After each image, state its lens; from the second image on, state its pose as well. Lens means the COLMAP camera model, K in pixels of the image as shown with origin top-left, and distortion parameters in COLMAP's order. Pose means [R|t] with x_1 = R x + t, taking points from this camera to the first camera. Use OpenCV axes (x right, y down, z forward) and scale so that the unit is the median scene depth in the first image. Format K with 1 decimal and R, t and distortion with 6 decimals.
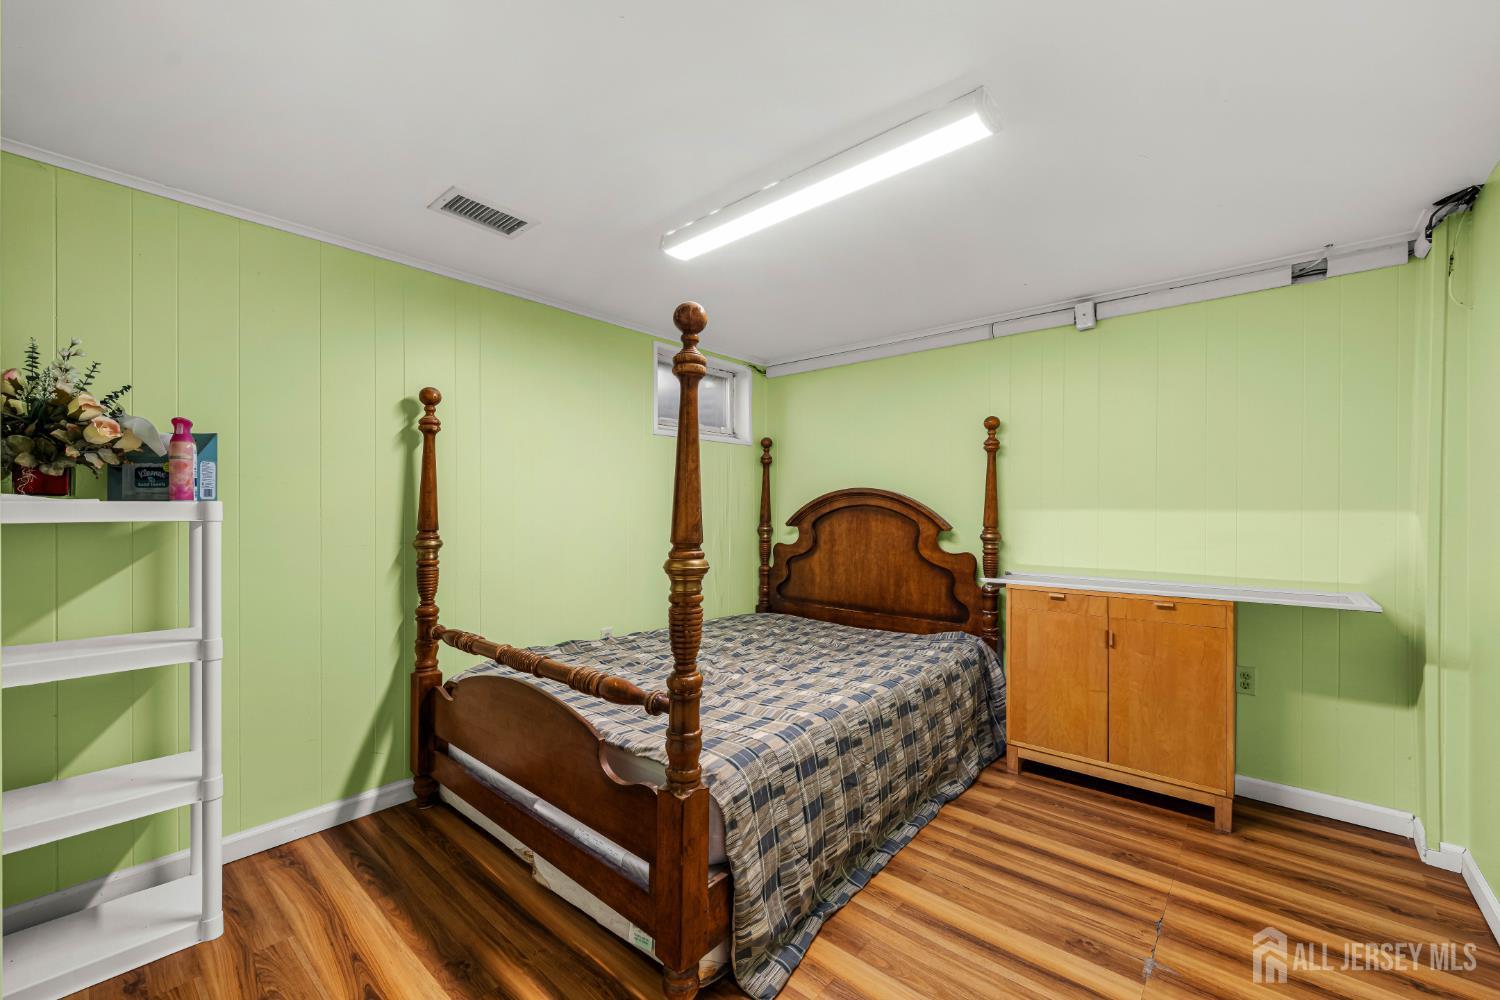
lens RADIAL K [[599.4, 0, 750.0], [0, 599.4, 500.0], [0, 0, 1]] dist [0.000297, 0.000109]
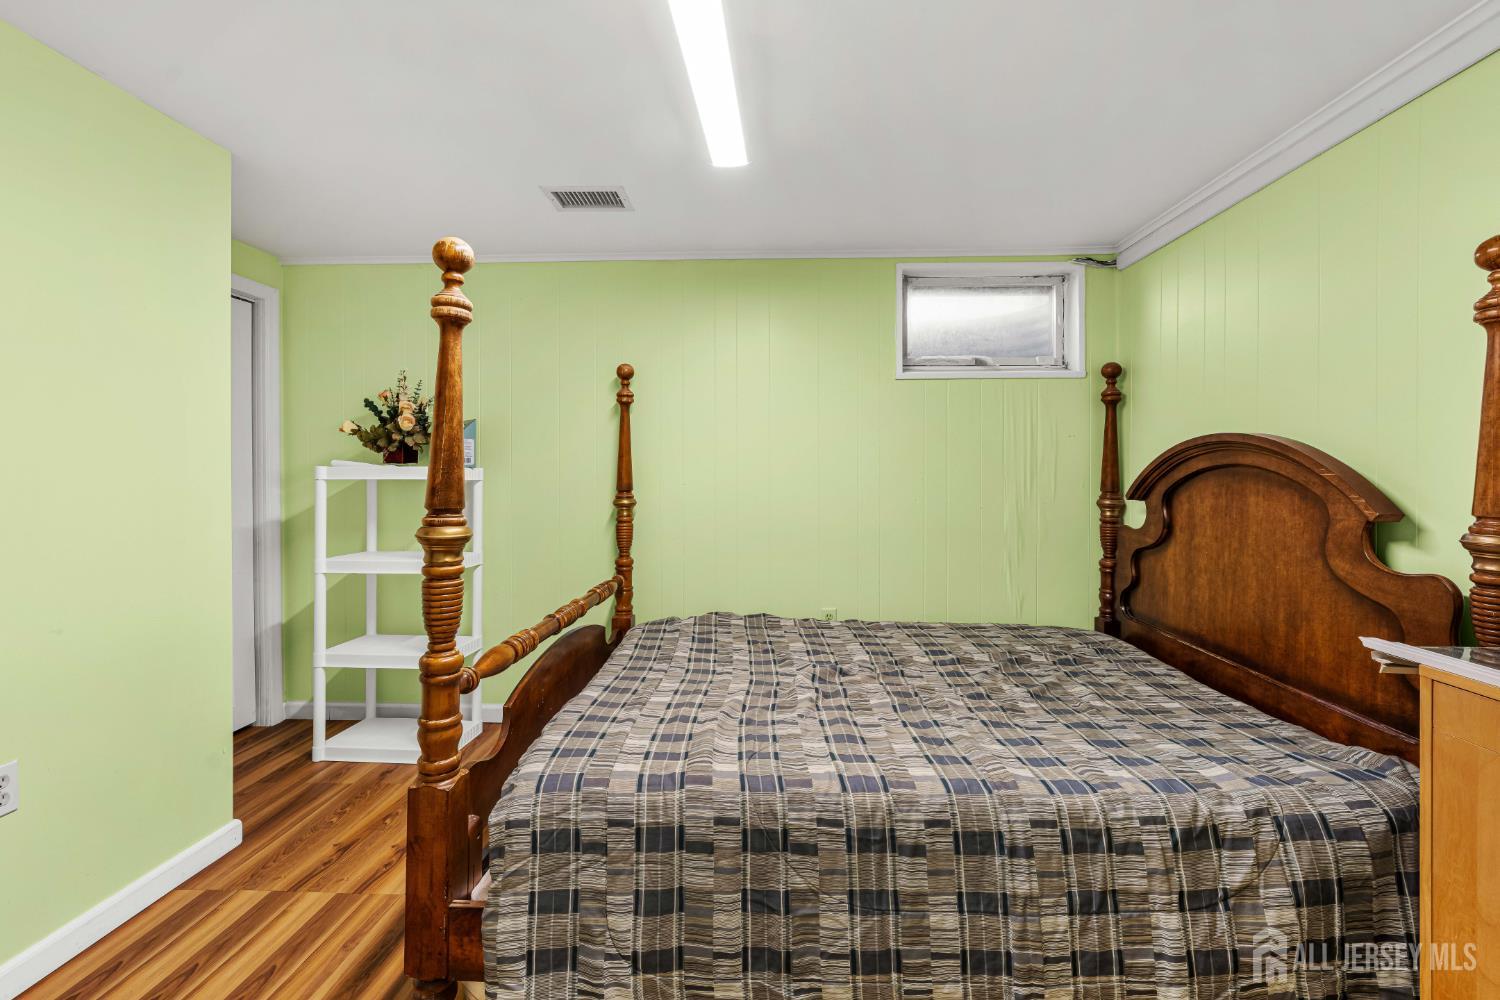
lens RADIAL K [[621.4, 0, 751.7], [0, 621.4, 468.4], [0, 0, 1]] dist [-0.000285, -0.000140]
pose [[0.617632, -0.004028, -0.786457, 0.466775], [0.010682, 0.999938, 0.003267, 0.006734], [0.786395, -0.010419, 0.617636, 0.405395]]
